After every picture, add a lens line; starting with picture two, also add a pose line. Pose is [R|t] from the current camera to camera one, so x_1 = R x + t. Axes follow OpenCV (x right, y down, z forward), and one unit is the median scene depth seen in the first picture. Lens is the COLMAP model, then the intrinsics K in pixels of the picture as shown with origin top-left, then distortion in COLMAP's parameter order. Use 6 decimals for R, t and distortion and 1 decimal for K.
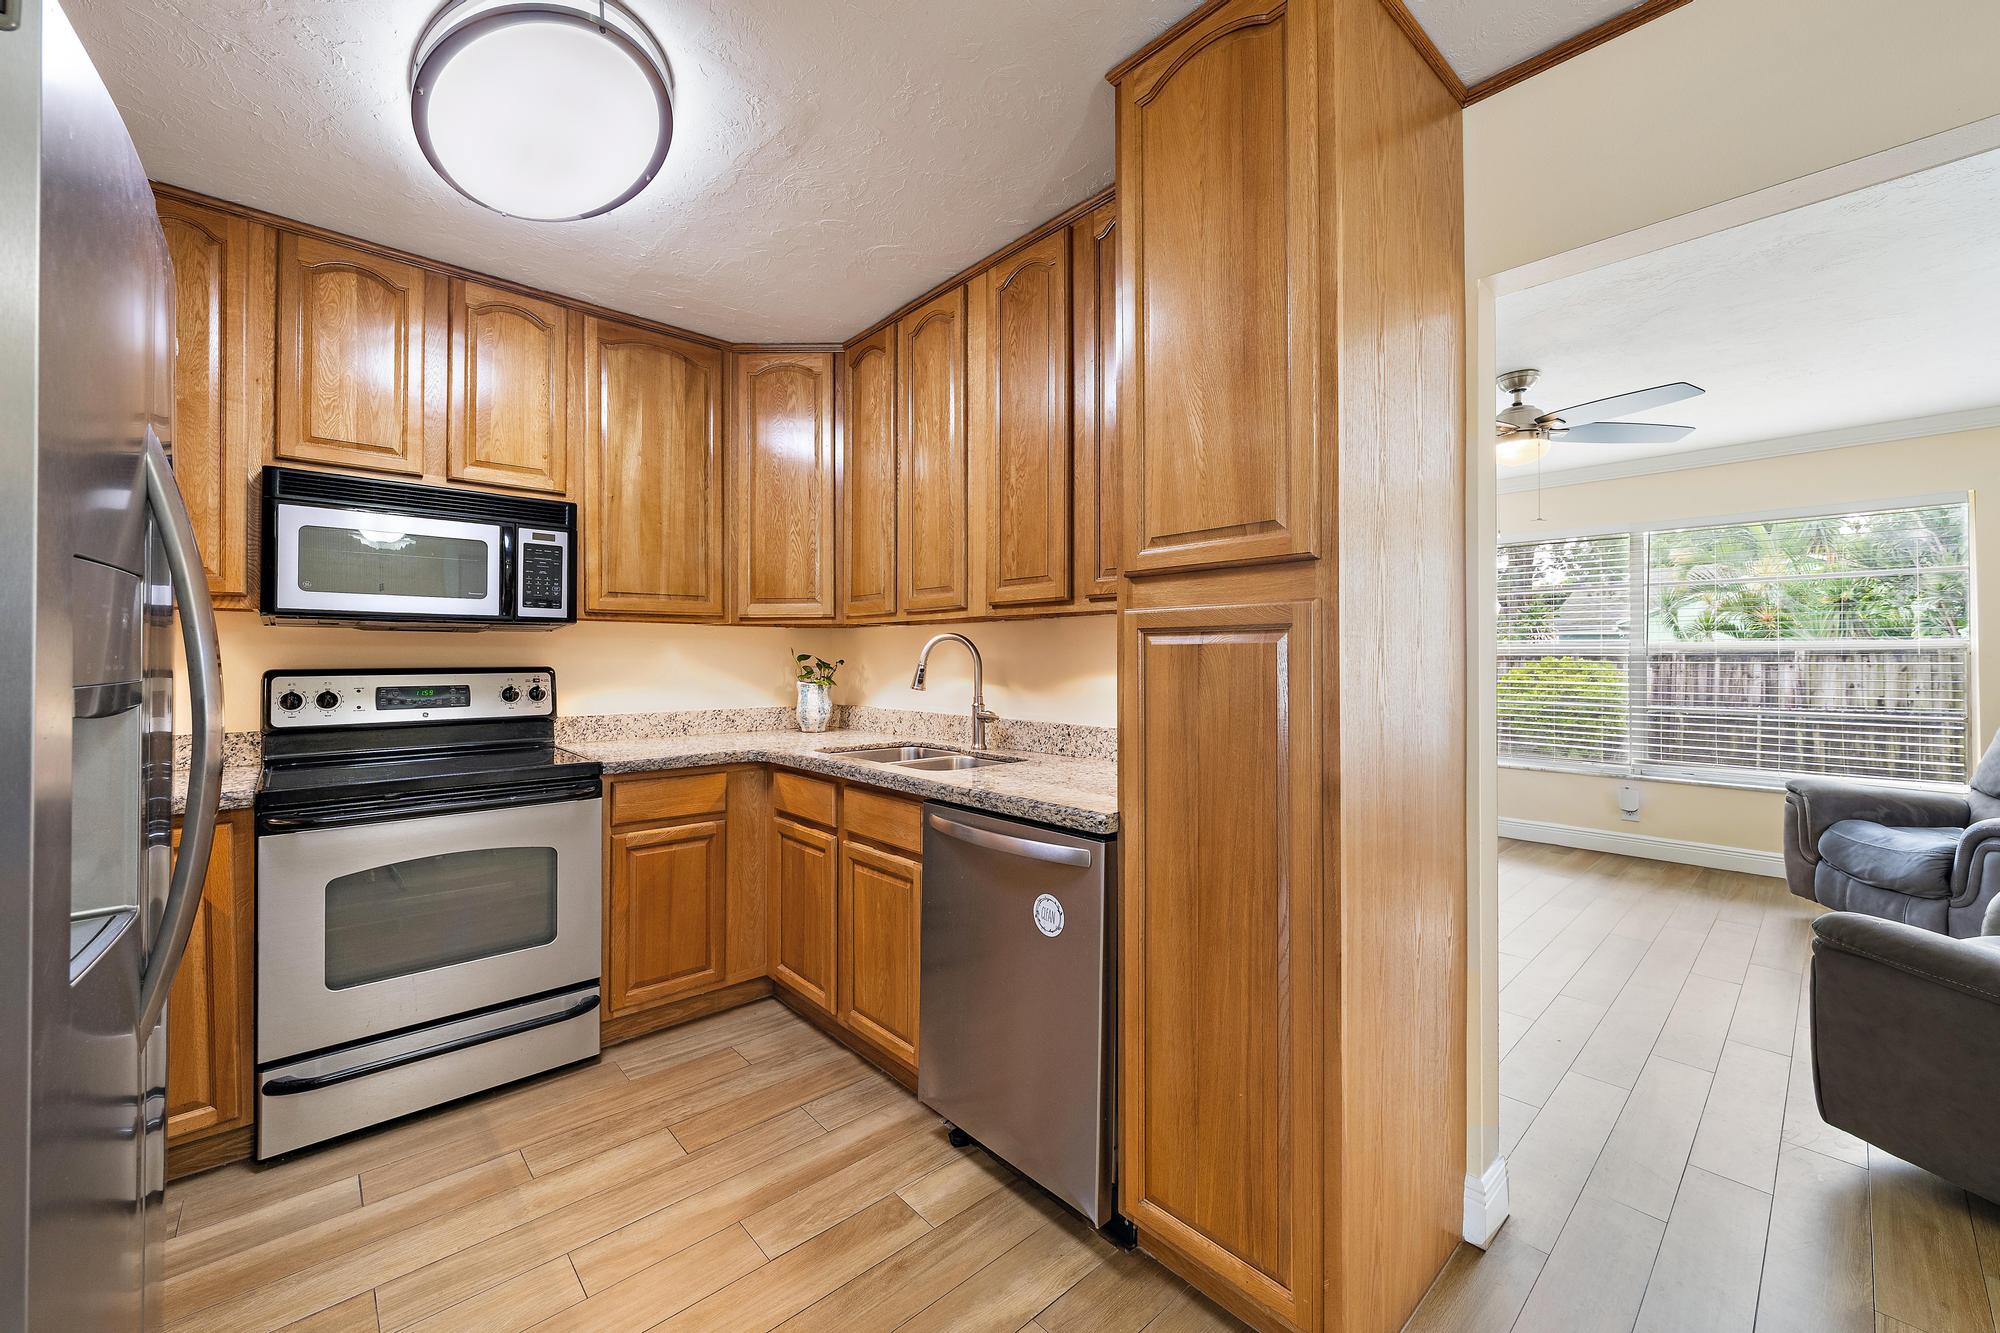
lens RADIAL K [[780.4, 0, 1010.5], [0, 780.4, 652.9], [0, 0, 1]] dist [-0.000023, -0.000222]
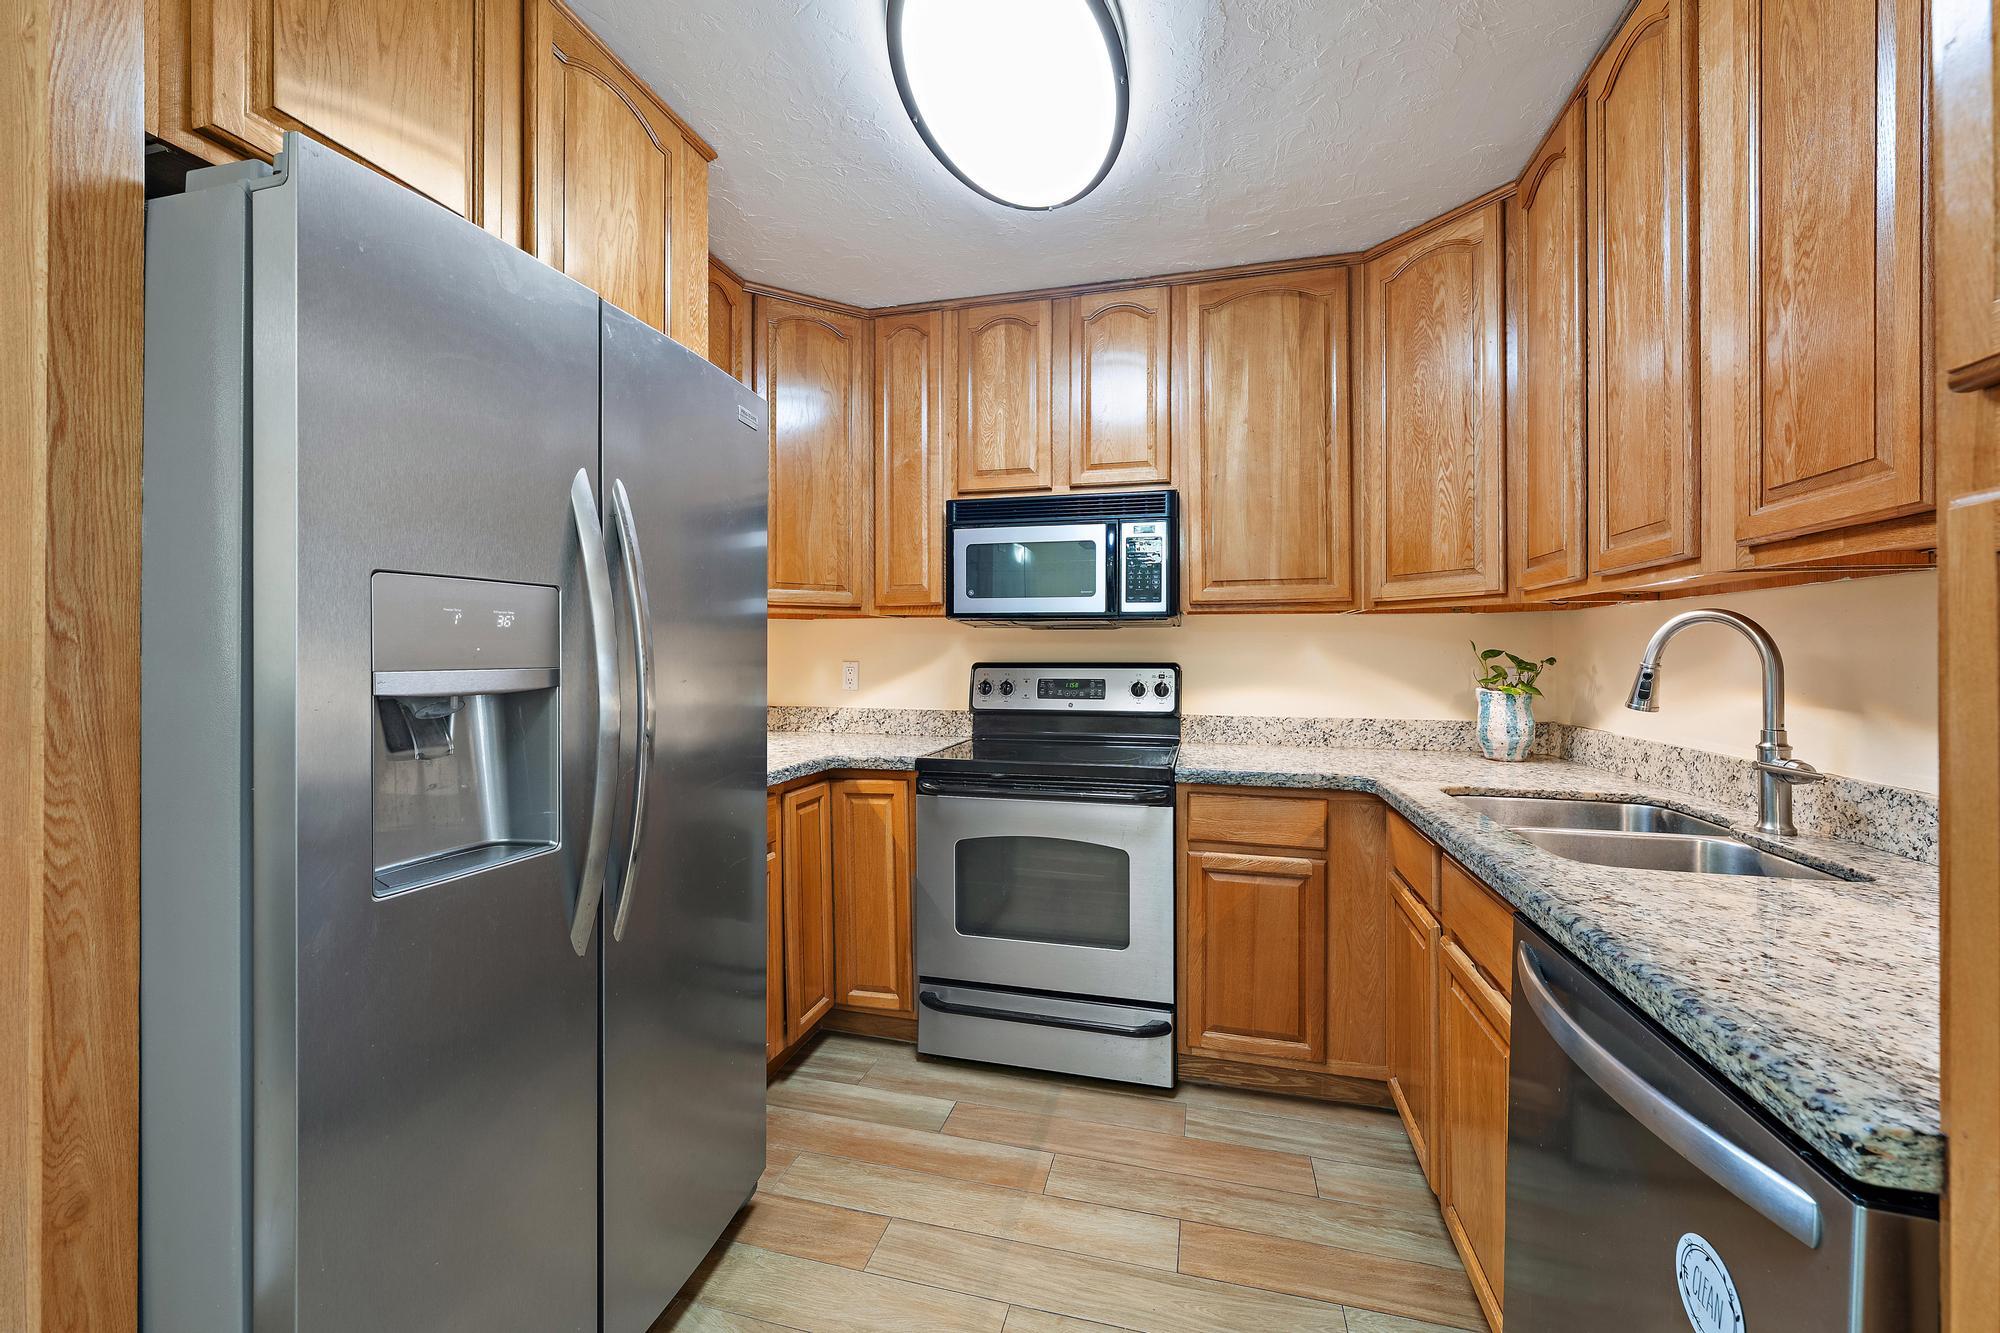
lens RADIAL K [[780.4, 0, 1010.5], [0, 780.4, 652.9], [0, 0, 1]] dist [-0.000023, -0.000222]
pose [[0.538966, 0.000034, -0.842328, 0.127702], [0.002844, 0.999994, 0.001860, 0.003180], [0.842323, -0.003398, 0.538963, 0.321497]]
